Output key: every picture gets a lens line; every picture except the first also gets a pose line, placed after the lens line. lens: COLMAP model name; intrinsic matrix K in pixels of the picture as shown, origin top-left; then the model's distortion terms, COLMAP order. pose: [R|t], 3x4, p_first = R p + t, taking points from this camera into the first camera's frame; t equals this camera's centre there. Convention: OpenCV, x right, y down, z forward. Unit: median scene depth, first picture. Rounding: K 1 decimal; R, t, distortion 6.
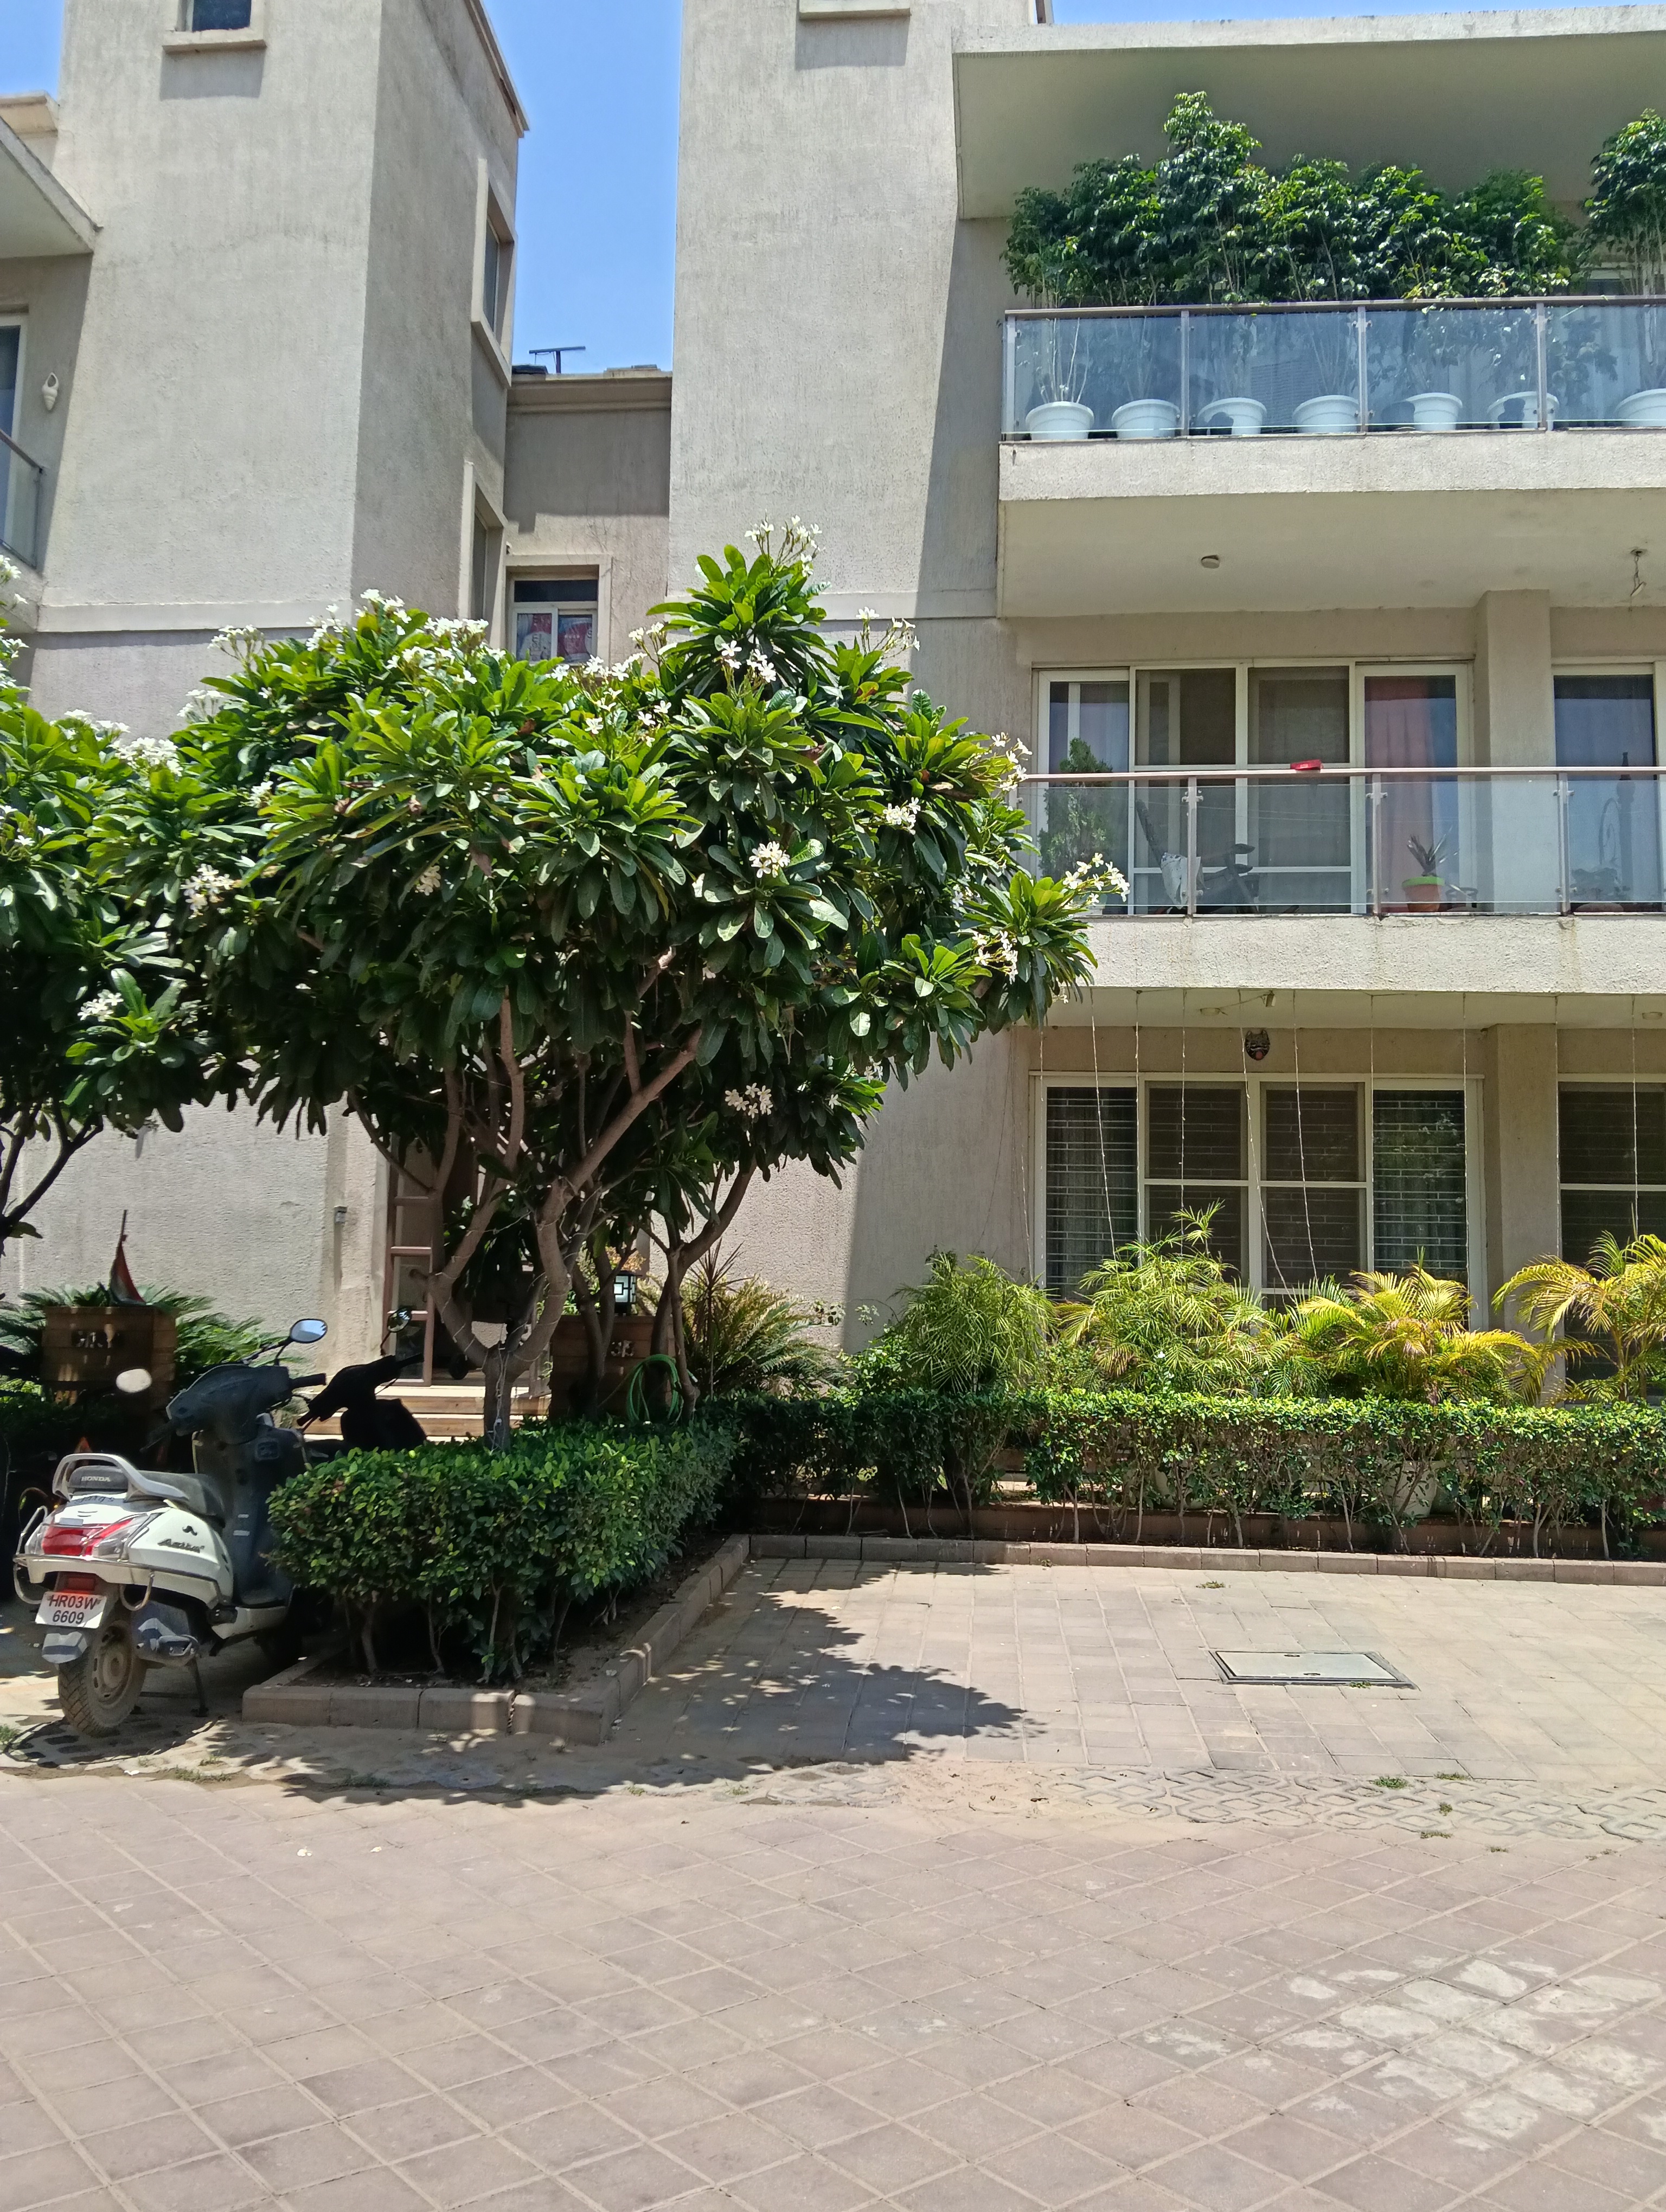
lens RADIAL K [[1845.9, 0, 833.7], [0, 1845.9, 1101.8], [0, 0, 1]] dist [-0.005377, -0.012742]
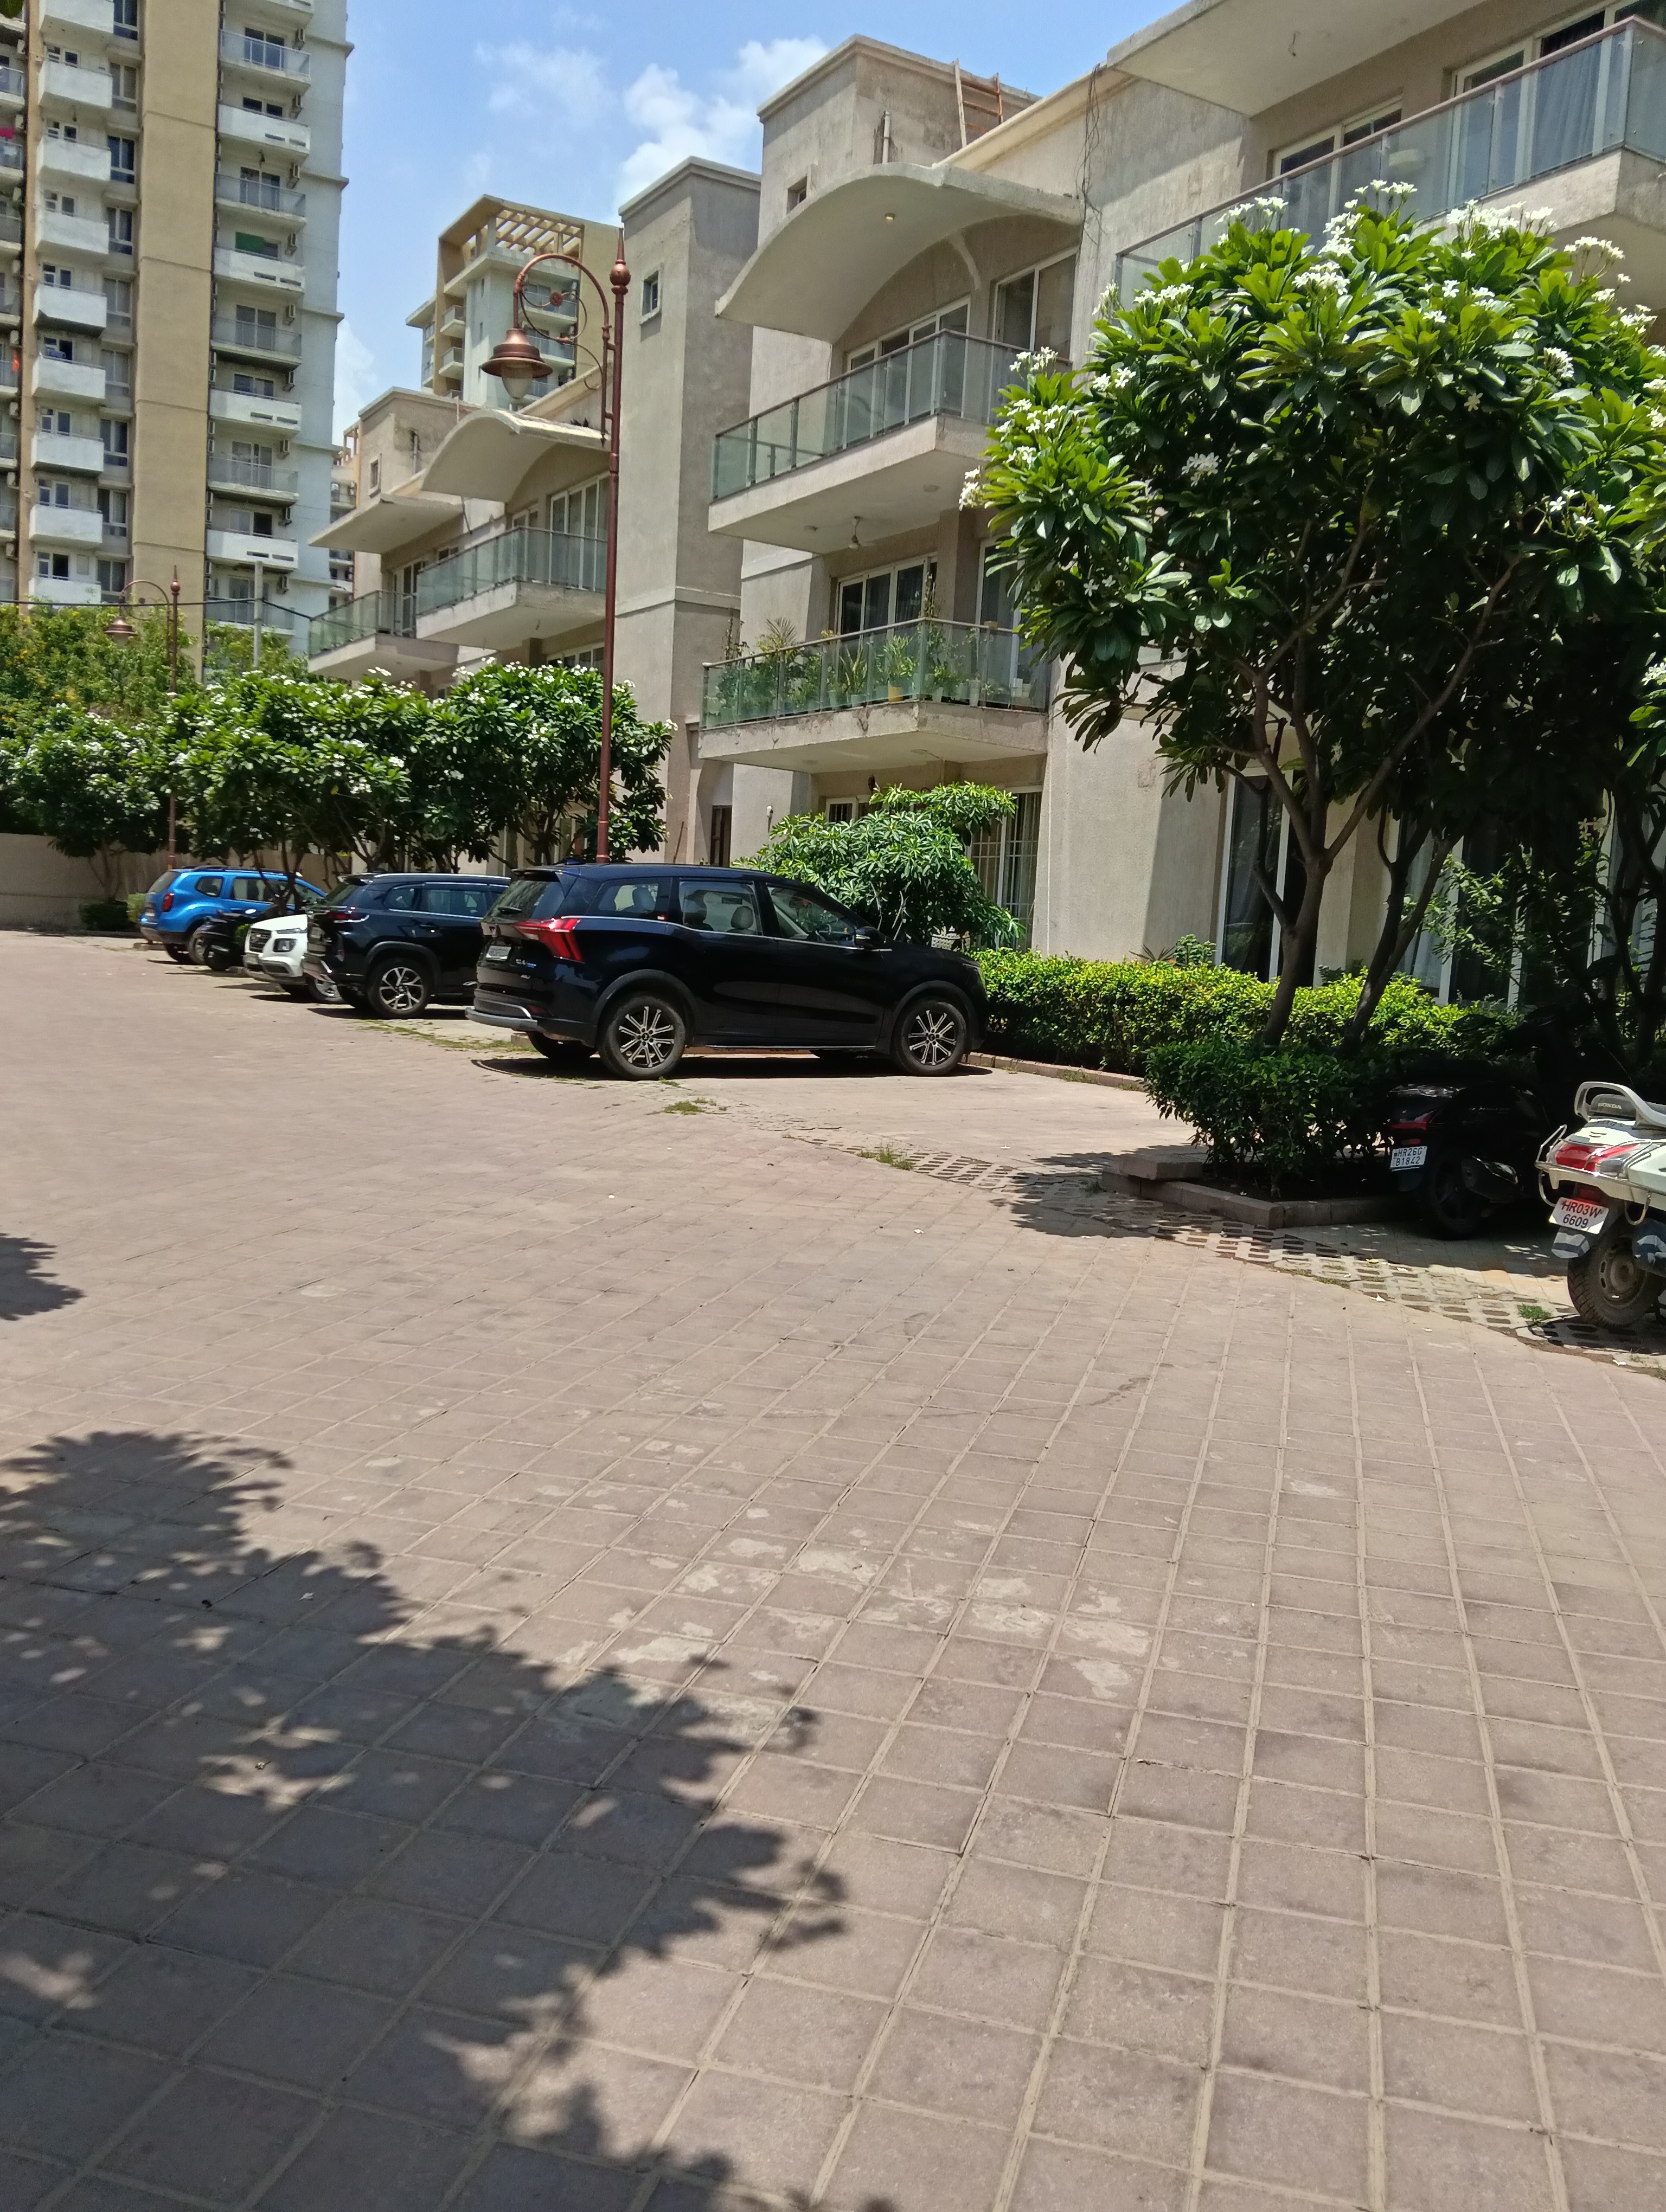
lens RADIAL K [[1845.9, 0, 834.6], [0, 1845.9, 1108.0], [0, 0, 1]] dist [-0.005377, -0.012742]
pose [[0.580158, 0.100875, -0.808233, 0.234551], [0.045554, 0.986729, 0.155852, 0.010722], [0.813229, -0.127237, 0.567864, -0.016111]]
